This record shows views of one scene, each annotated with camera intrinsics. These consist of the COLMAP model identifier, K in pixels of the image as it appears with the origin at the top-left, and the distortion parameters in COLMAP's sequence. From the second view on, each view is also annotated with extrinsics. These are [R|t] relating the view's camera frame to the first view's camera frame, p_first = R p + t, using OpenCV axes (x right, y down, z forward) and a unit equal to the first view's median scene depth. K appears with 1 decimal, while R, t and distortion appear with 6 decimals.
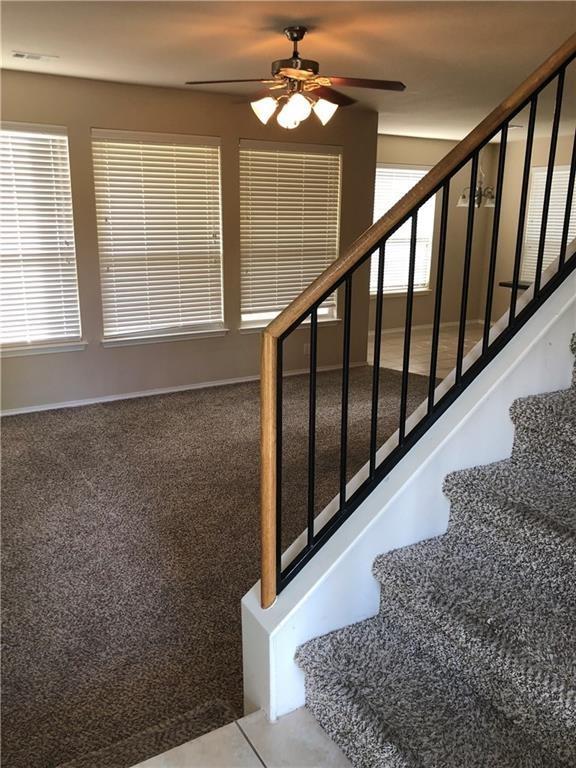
lens RADIAL K [[625.2, 0, 284.2], [0, 625.2, 381.4], [0, 0, 1]] dist [0.014115, 0.001062]
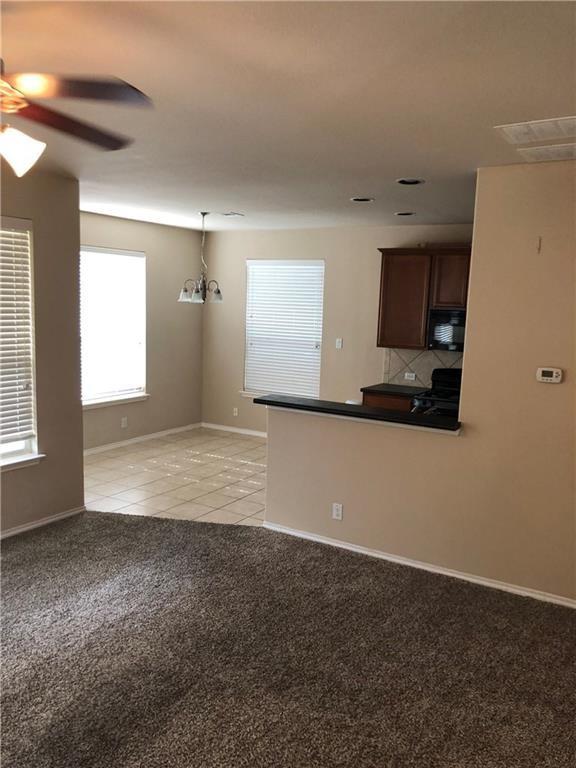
lens RADIAL K [[625.2, 0, 286.4], [0, 625.2, 391.9], [0, 0, 1]] dist [0.014115, 0.001062]
pose [[0.880244, -0.052387, 0.471620, 0.000583], [0.103166, 0.991241, -0.082447, -0.085523], [-0.463170, 0.121229, 0.877939, 0.242720]]
